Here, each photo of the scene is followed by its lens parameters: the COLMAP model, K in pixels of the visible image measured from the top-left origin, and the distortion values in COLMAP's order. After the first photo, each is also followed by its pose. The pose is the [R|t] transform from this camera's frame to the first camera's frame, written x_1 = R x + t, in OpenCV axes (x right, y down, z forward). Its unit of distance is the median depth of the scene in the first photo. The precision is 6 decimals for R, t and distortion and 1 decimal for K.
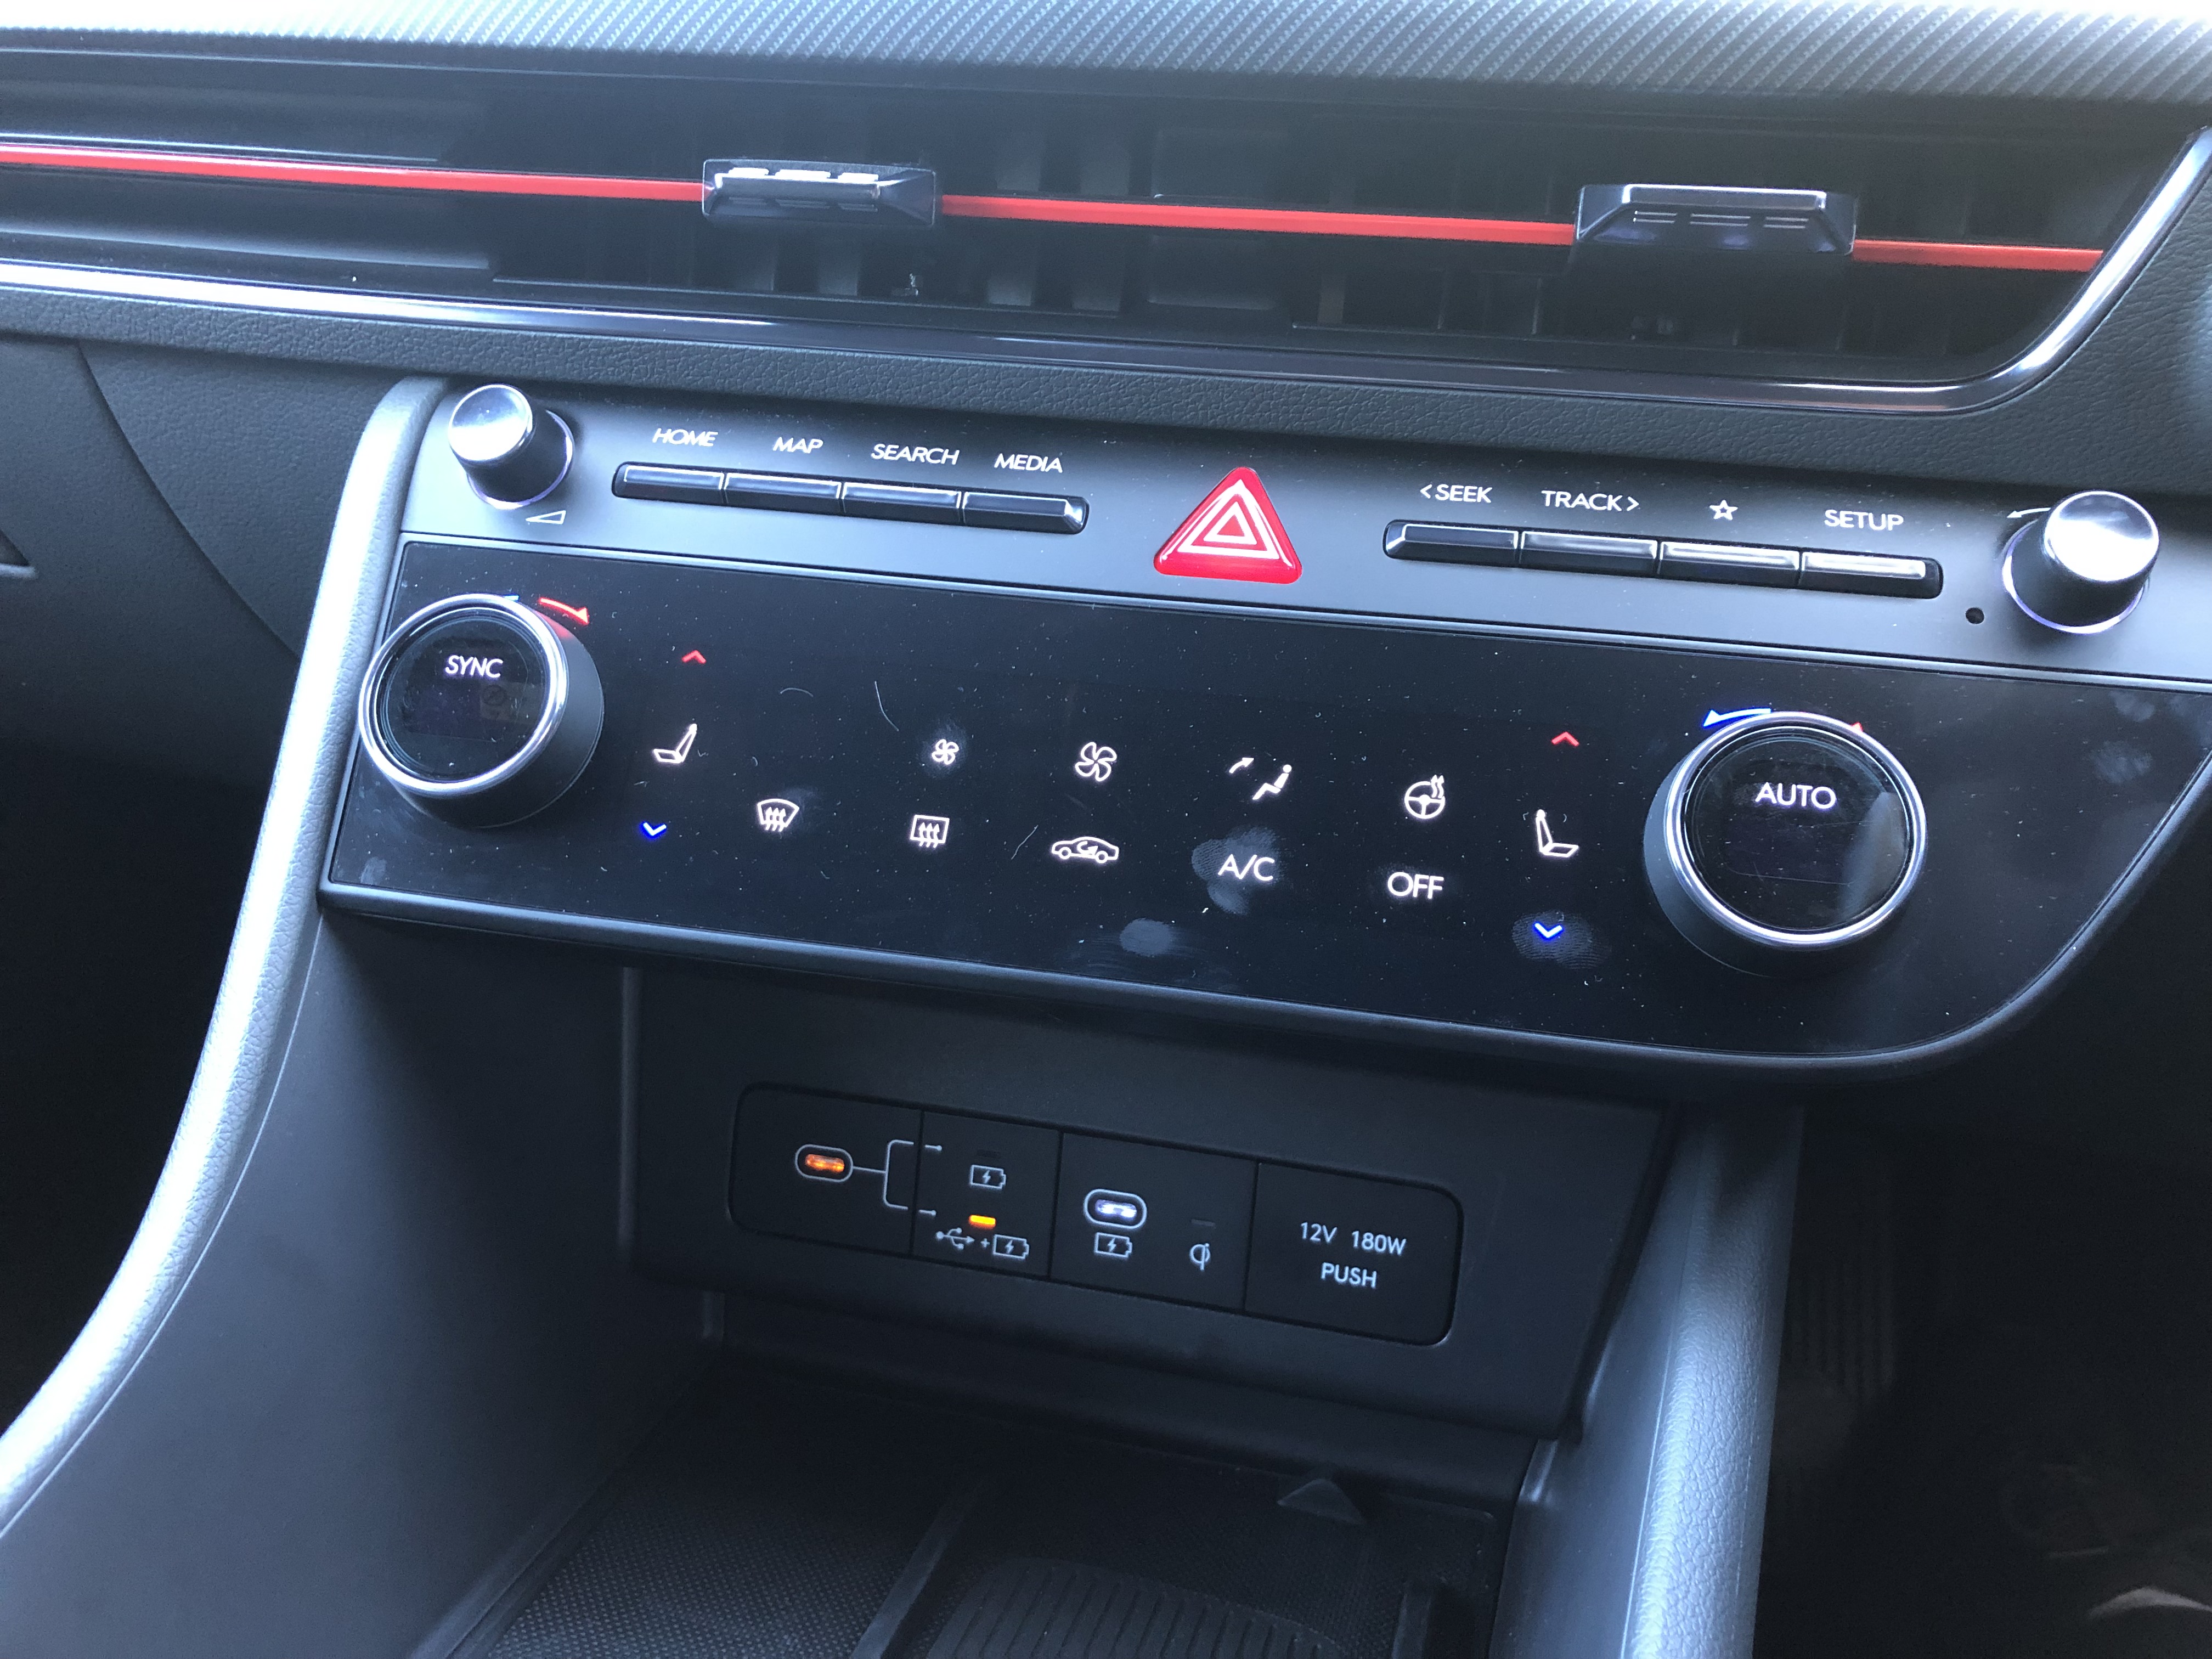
lens RADIAL K [[1845.0, 0, 1102.9], [0, 1845.0, 832.3], [0, 0, 1]] dist [0.024471, -0.031310]
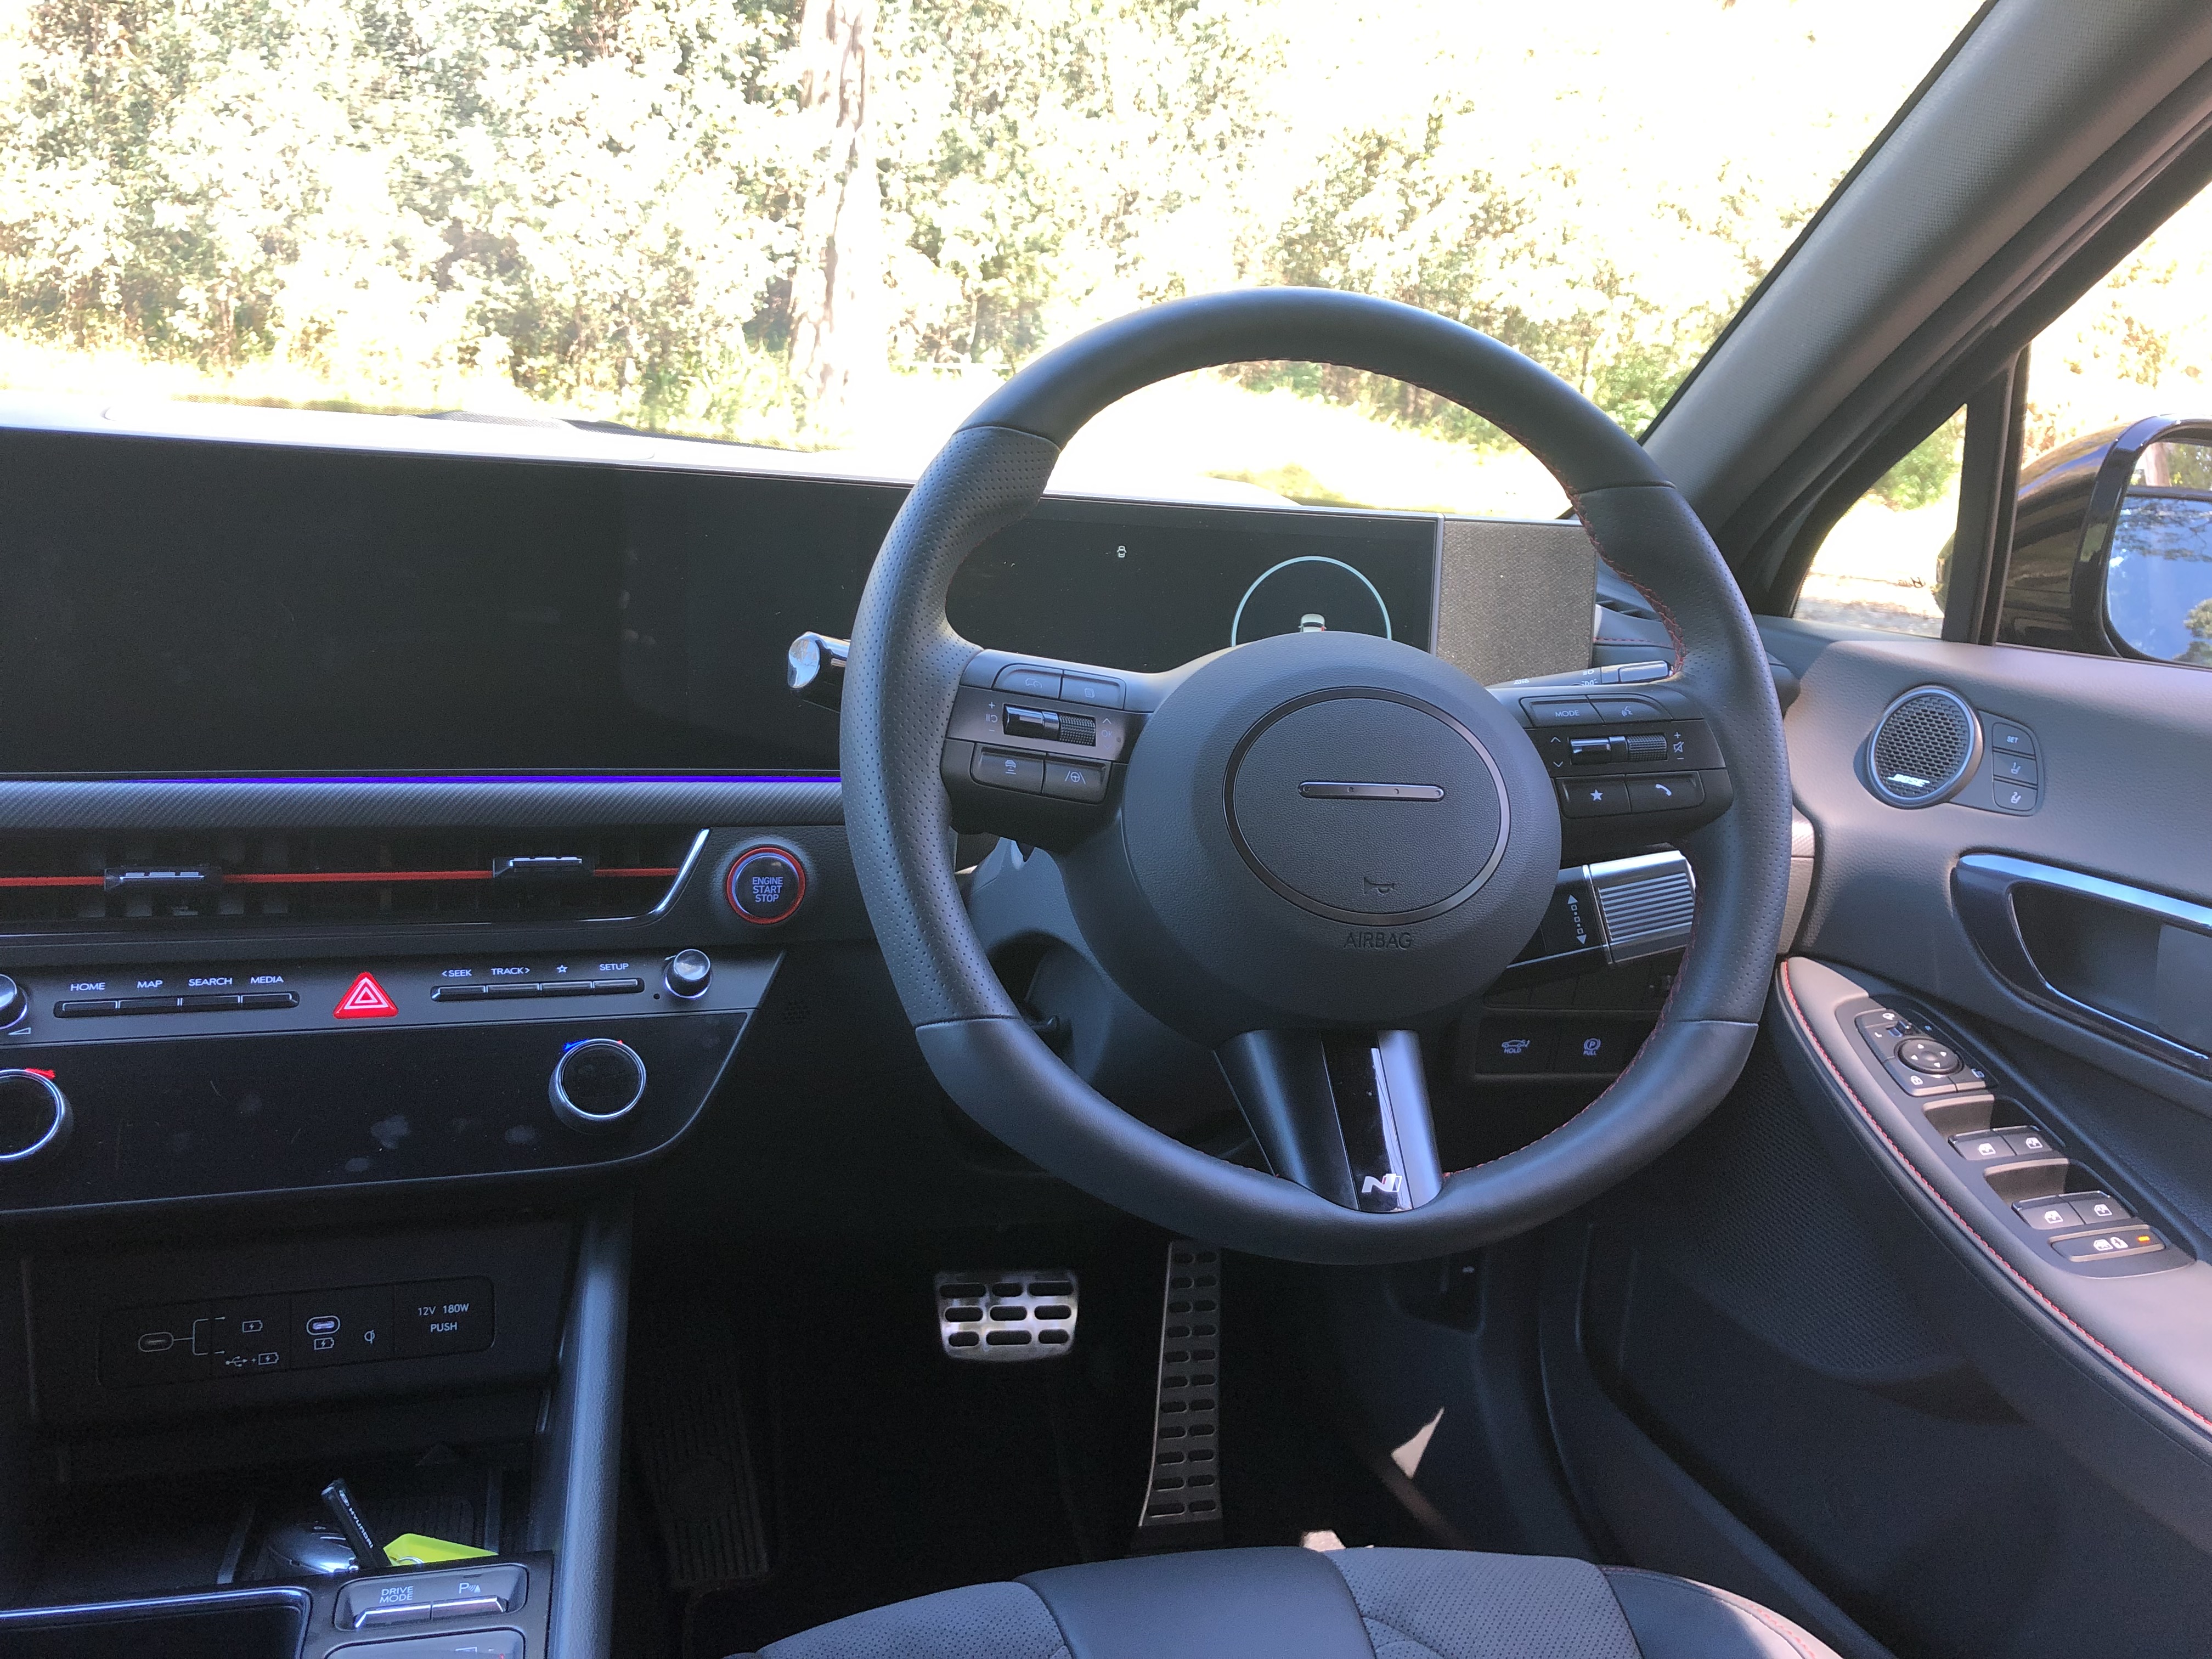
lens RADIAL K [[1845.0, 0, 1053.1], [0, 1845.0, 818.0], [0, 0, 1]] dist [0.024471, -0.031310]
pose [[0.842108, -0.070306, 0.534707, -0.384304], [0.181654, 0.970509, -0.158478, 0.133152], [-0.507796, 0.230587, 0.830044, -1.305407]]
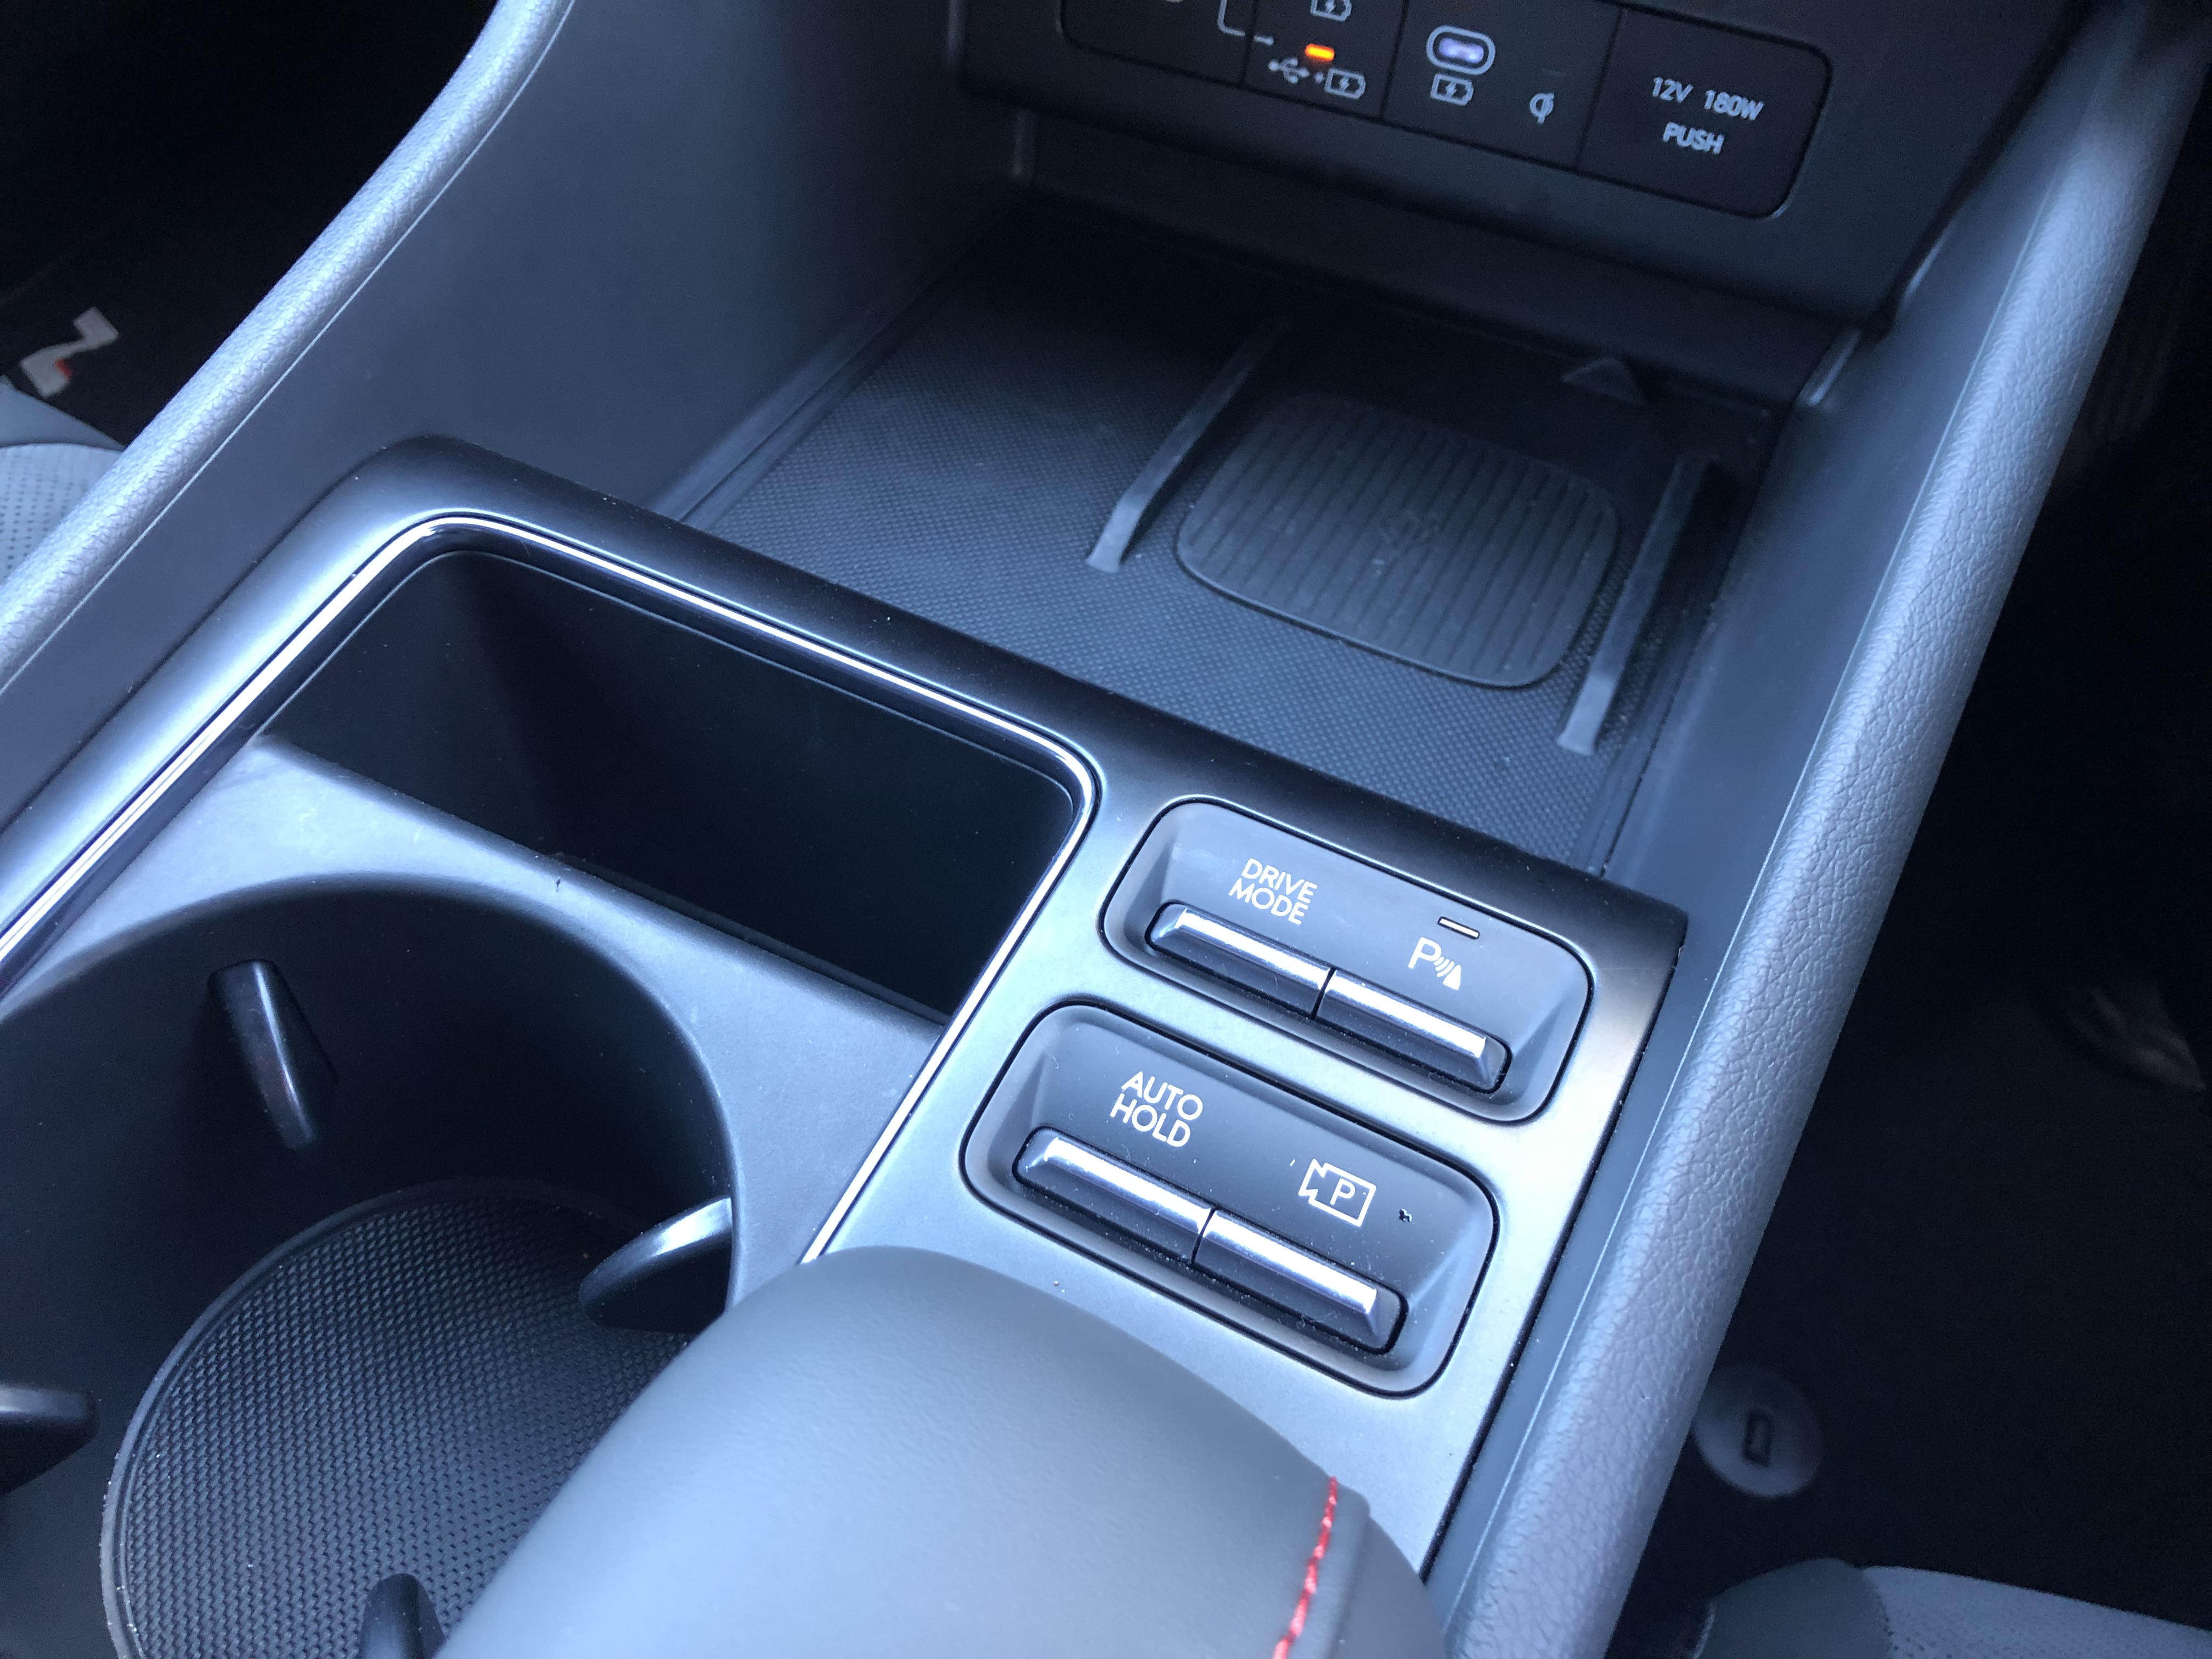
lens RADIAL K [[1845.0, 0, 1121.2], [0, 1845.0, 771.2], [0, 0, 1]] dist [0.024471, -0.031310]
pose [[0.989963, 0.121082, -0.072883, -0.054075], [-0.072577, 0.878086, 0.472966, 0.092314], [0.121265, -0.462930, 0.878061, -0.050381]]
